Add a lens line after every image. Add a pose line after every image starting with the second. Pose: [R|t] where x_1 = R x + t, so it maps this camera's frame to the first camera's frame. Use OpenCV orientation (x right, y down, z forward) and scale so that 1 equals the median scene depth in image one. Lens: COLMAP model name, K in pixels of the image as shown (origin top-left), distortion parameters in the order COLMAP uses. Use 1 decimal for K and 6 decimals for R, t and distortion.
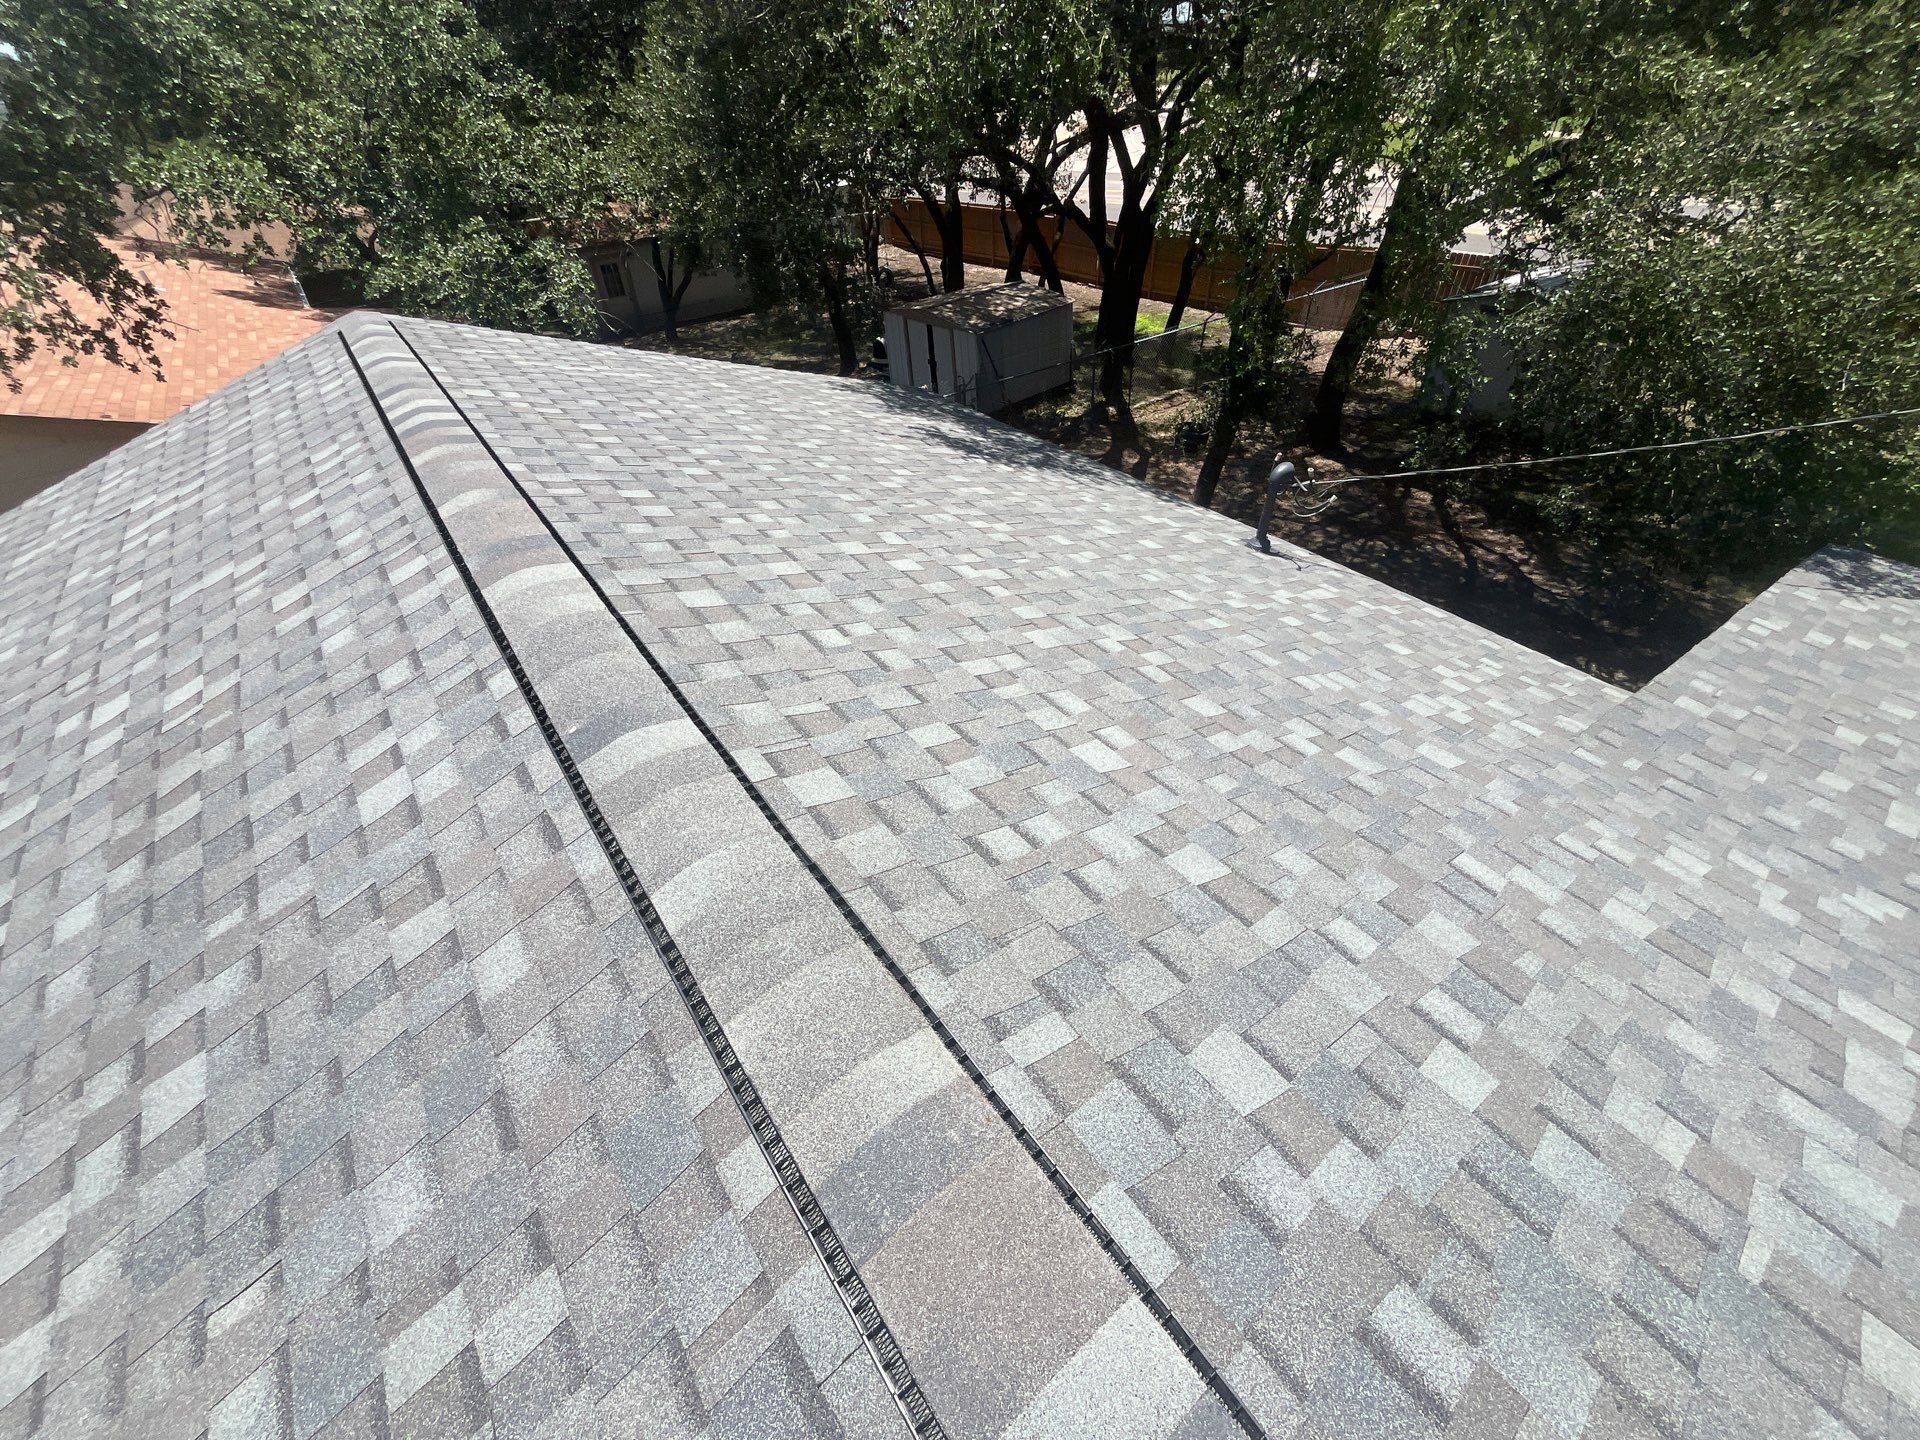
lens RADIAL K [[782.7, 0, 958.5], [0, 782.7, 720.8], [0, 0, 1]] dist [-0.002085, -0.000025]
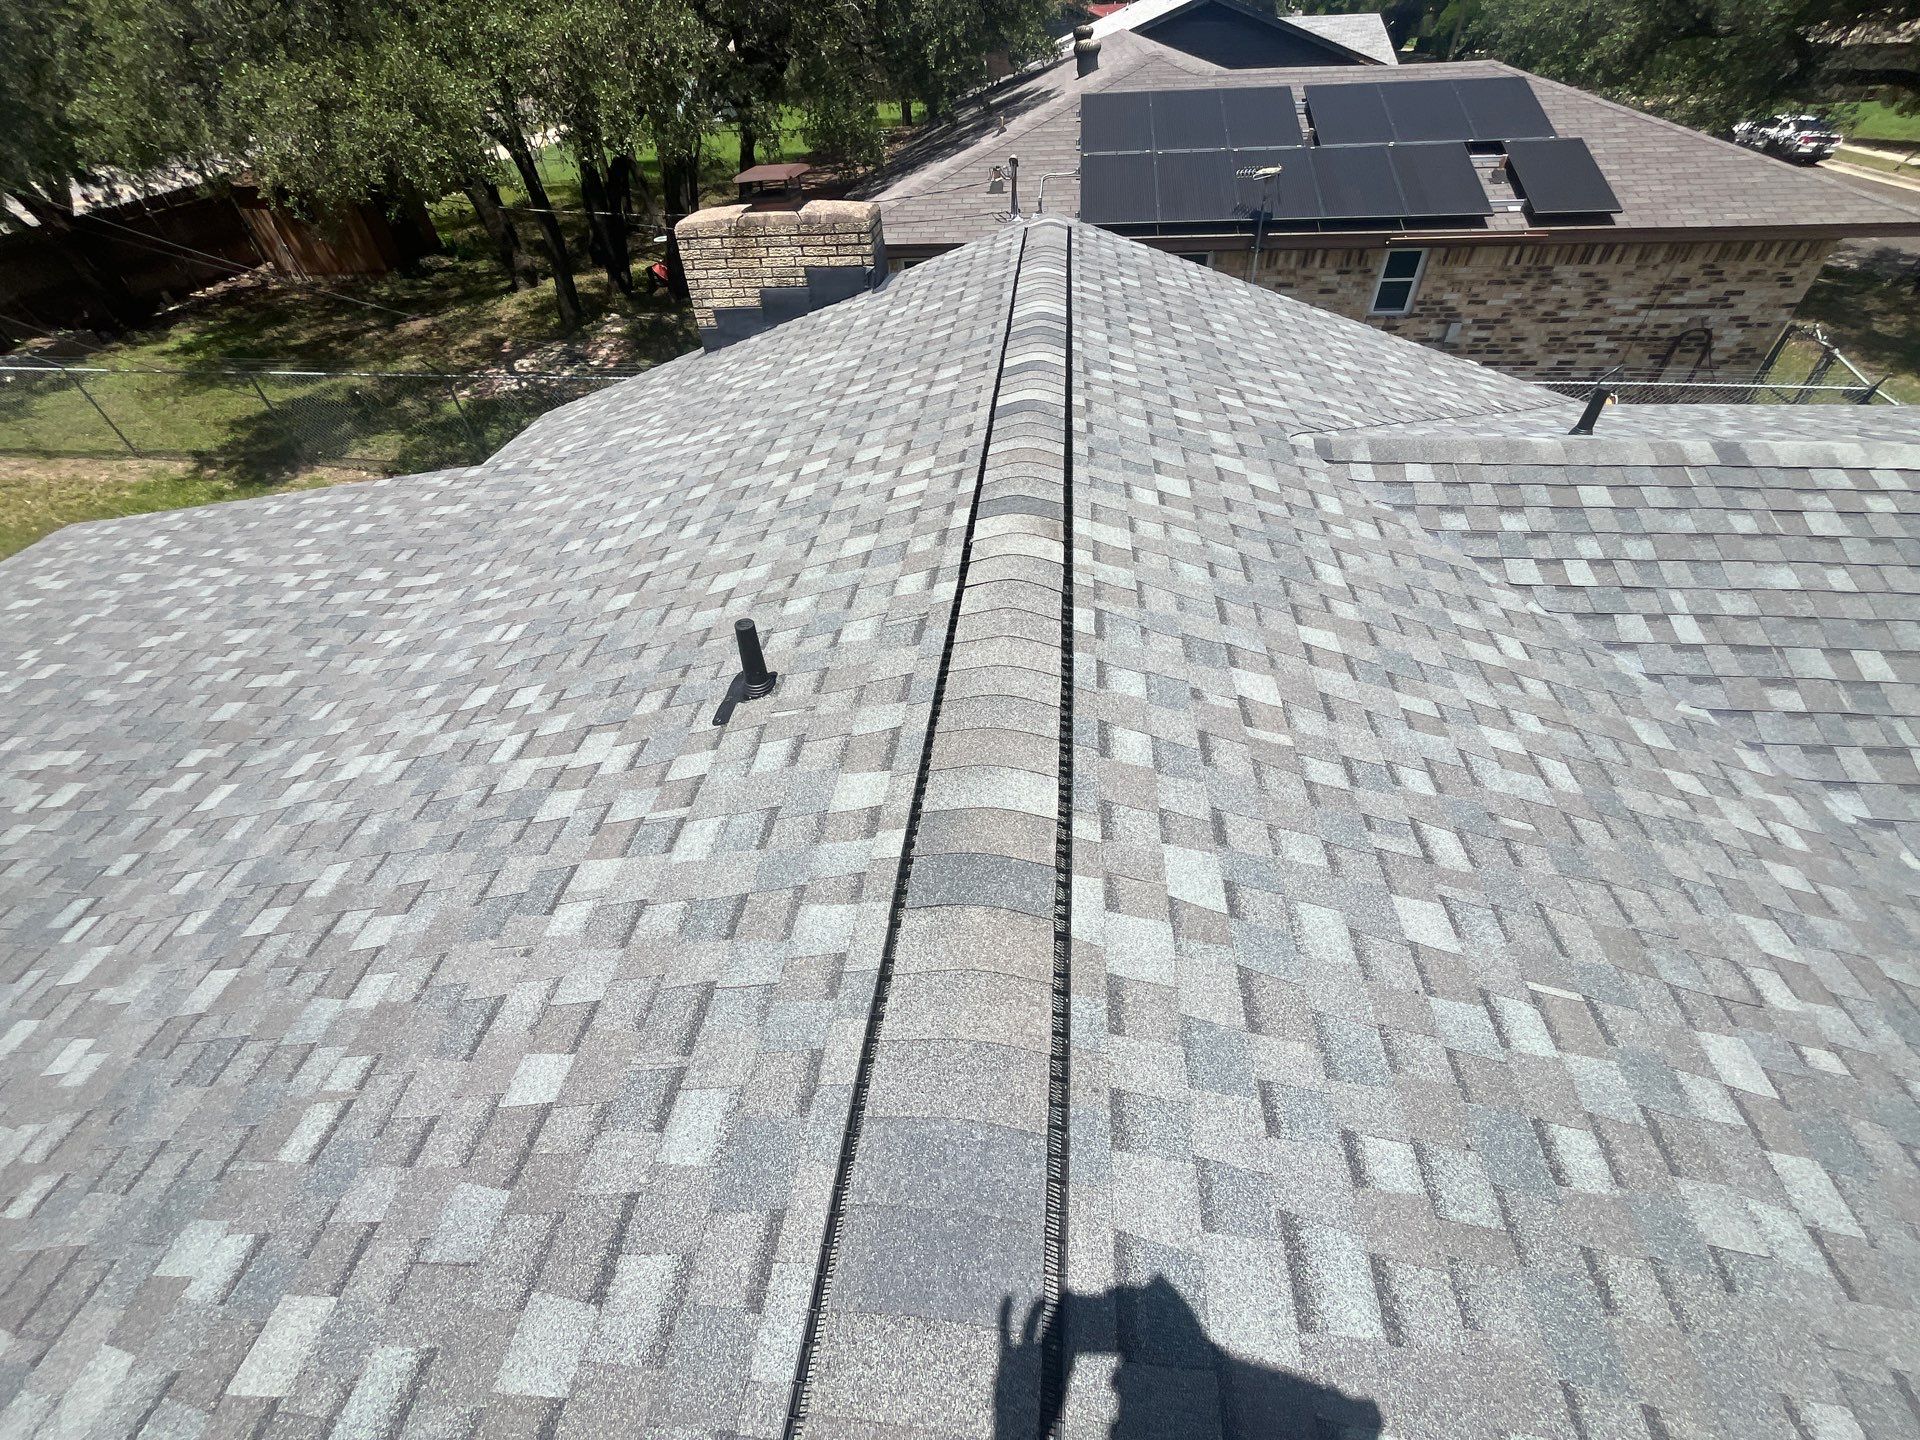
lens RADIAL K [[782.7, 0, 958.9], [0, 782.7, 717.7], [0, 0, 1]] dist [-0.002085, -0.000025]
pose [[-0.730144, -0.418007, 0.540518, 0.146789], [0.491503, 0.228234, 0.840437, 0.089003], [-0.474673, 0.879306, 0.038808, -0.114830]]
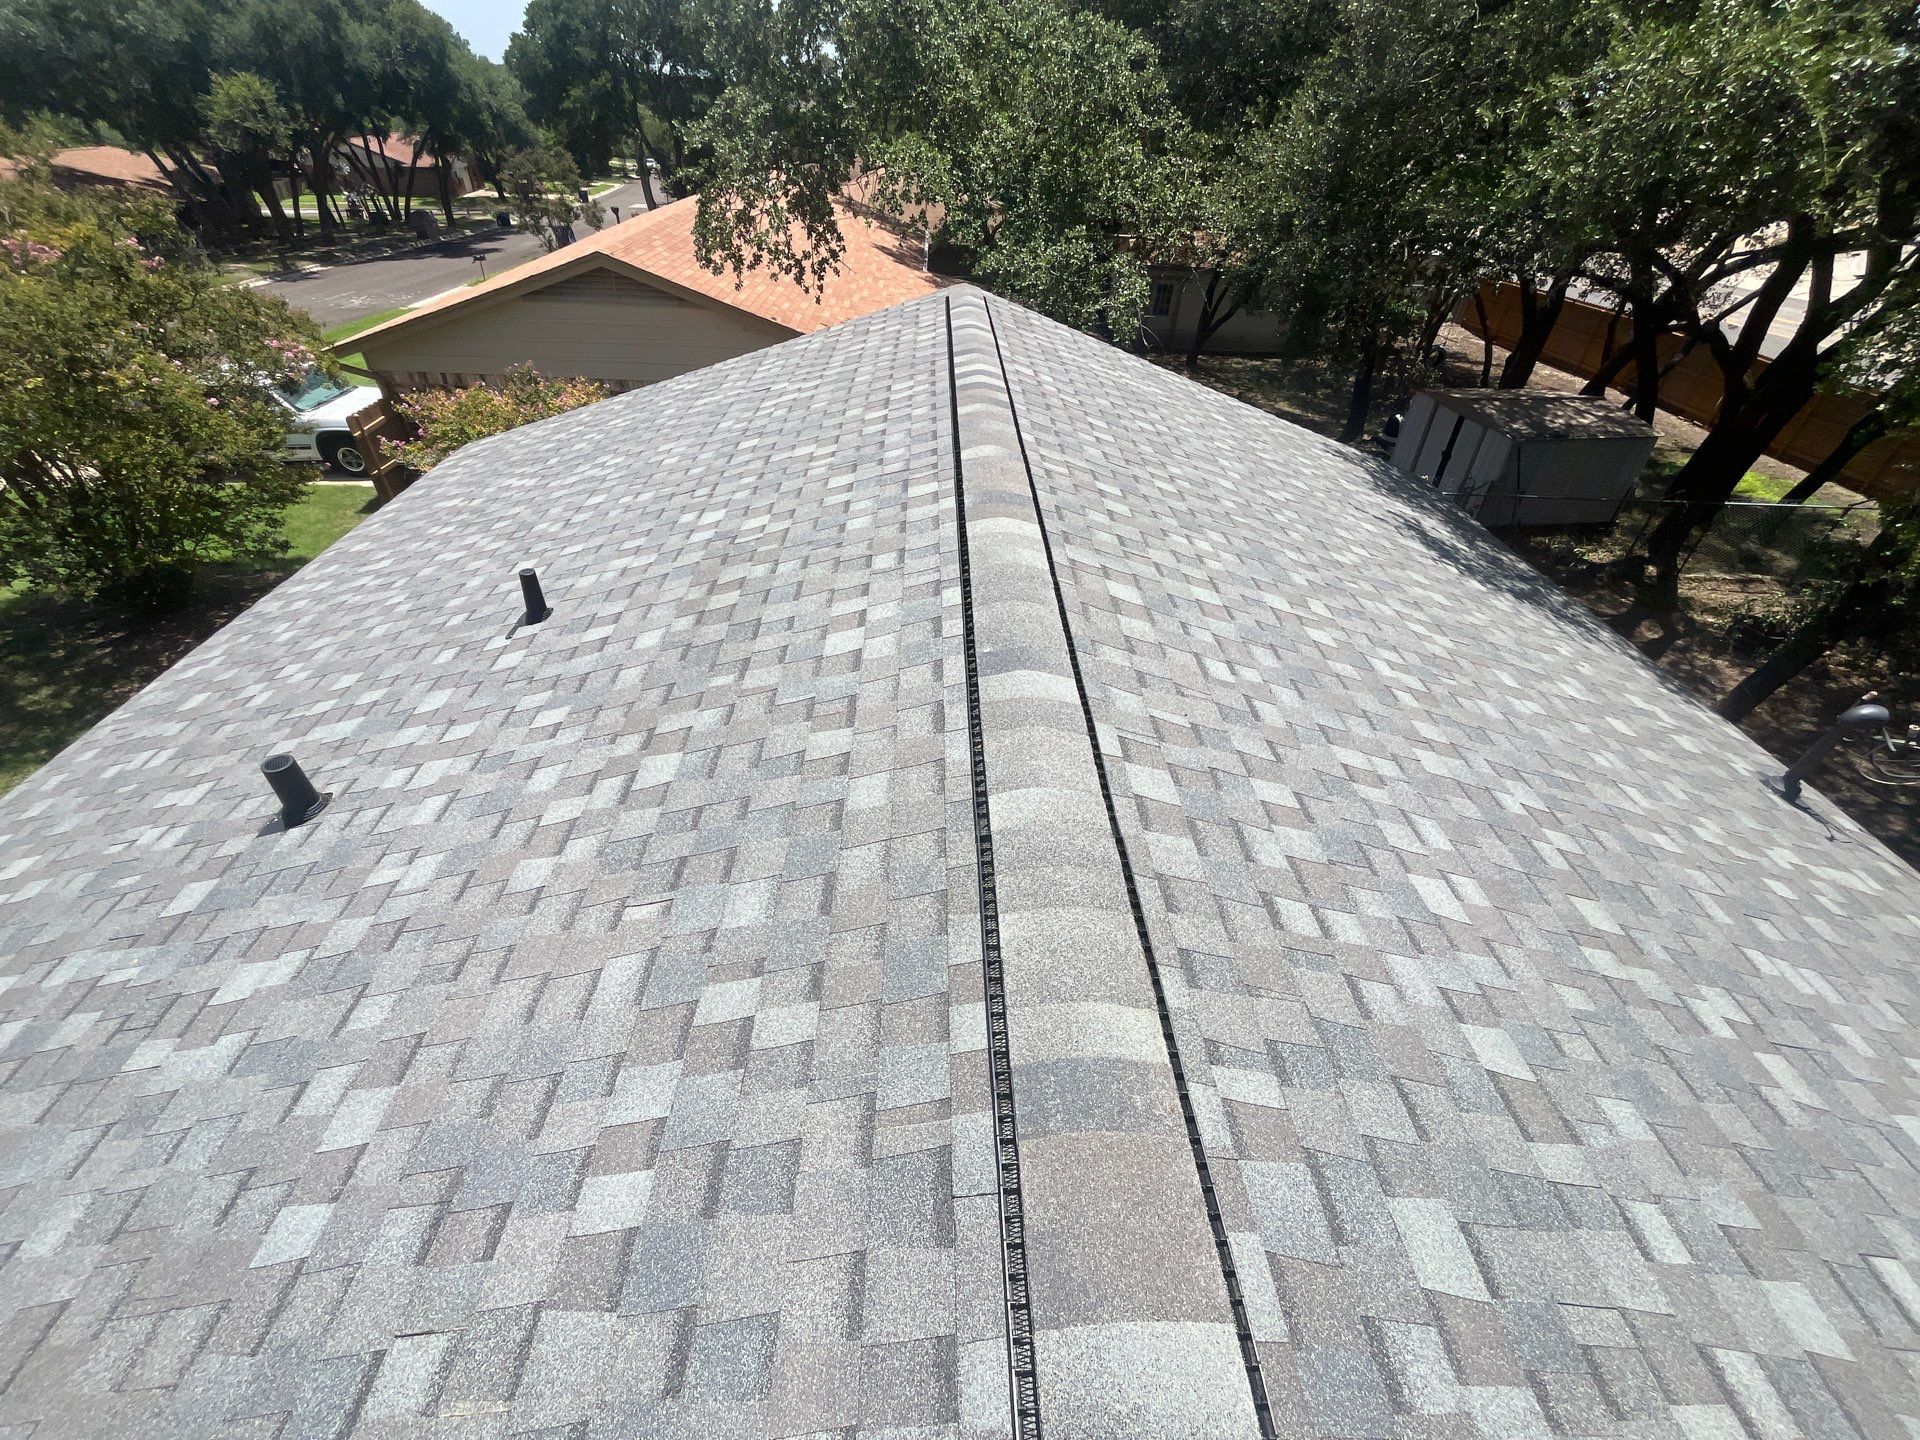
lens RADIAL K [[782.7, 0, 958.5], [0, 782.7, 718.4], [0, 0, 1]] dist [-0.002085, -0.000025]
pose [[0.813524, 0.417305, -0.405014, 0.004080], [-0.430979, 0.900238, 0.061880, 0.036857], [0.390431, 0.124212, 0.912214, -0.078876]]
